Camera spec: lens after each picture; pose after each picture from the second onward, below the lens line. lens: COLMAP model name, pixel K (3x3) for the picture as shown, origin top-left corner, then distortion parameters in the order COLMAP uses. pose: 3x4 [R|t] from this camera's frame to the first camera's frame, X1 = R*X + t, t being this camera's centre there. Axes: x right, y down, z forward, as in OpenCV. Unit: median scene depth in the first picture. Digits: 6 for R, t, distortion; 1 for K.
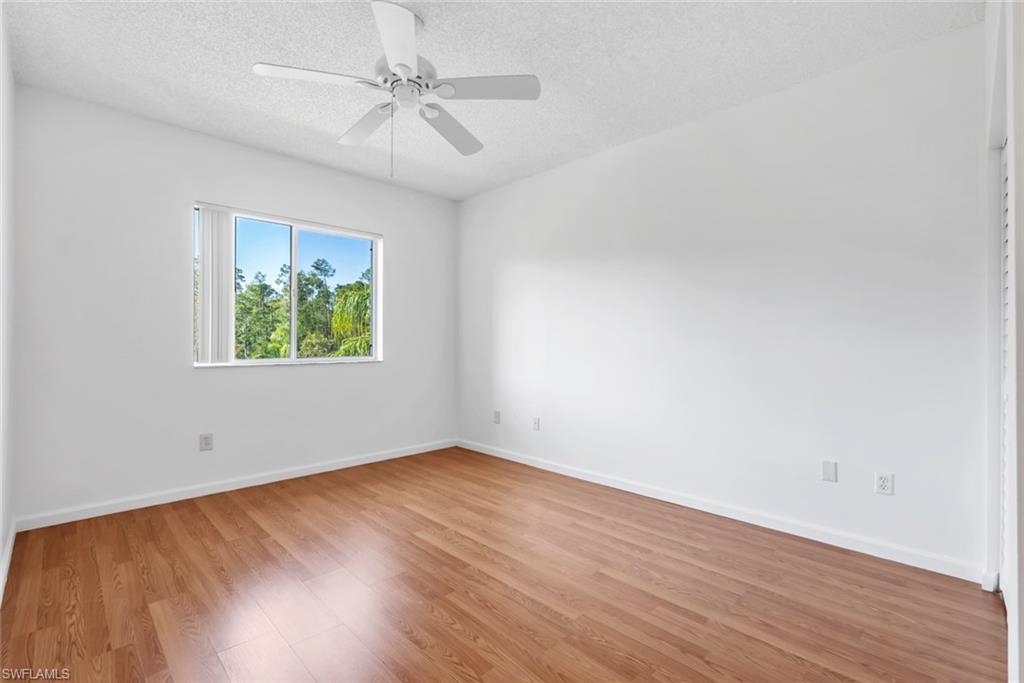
lens RADIAL K [[464.3, 0, 516.1], [0, 464.3, 341.3], [0, 0, 1]] dist [0.007939, -0.000205]
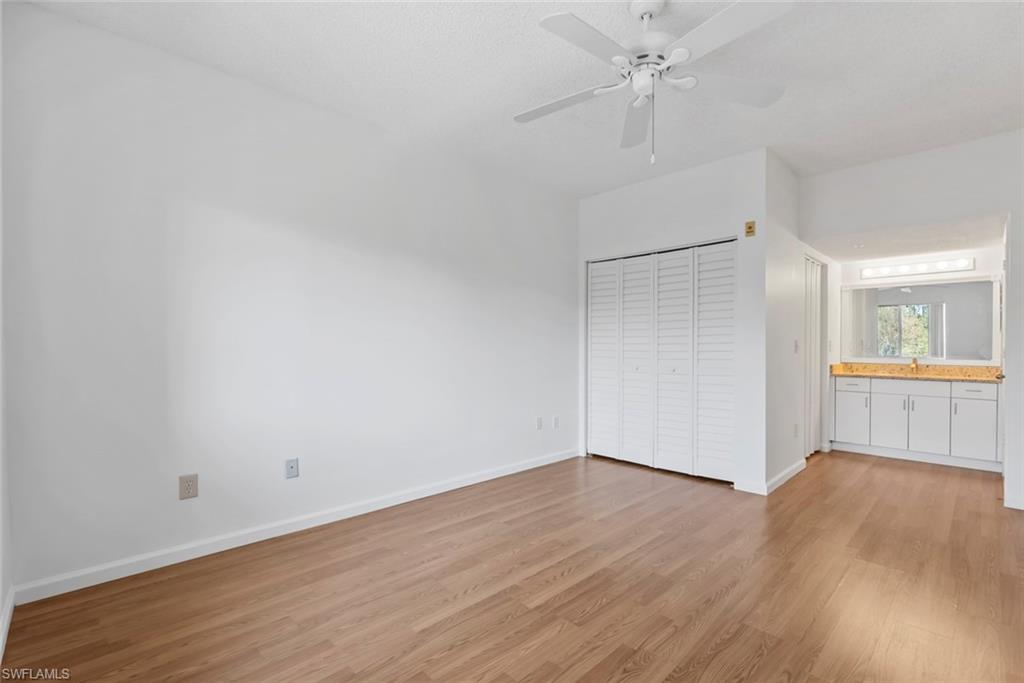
lens RADIAL K [[464.3, 0, 516.1], [0, 464.3, 344.6], [0, 0, 1]] dist [0.007939, -0.000205]
pose [[0.003453, 0.011157, 0.999932, -0.807679], [0.004254, 0.999929, -0.011172, 0.013822], [-0.999985, 0.004293, 0.003405, 0.876032]]
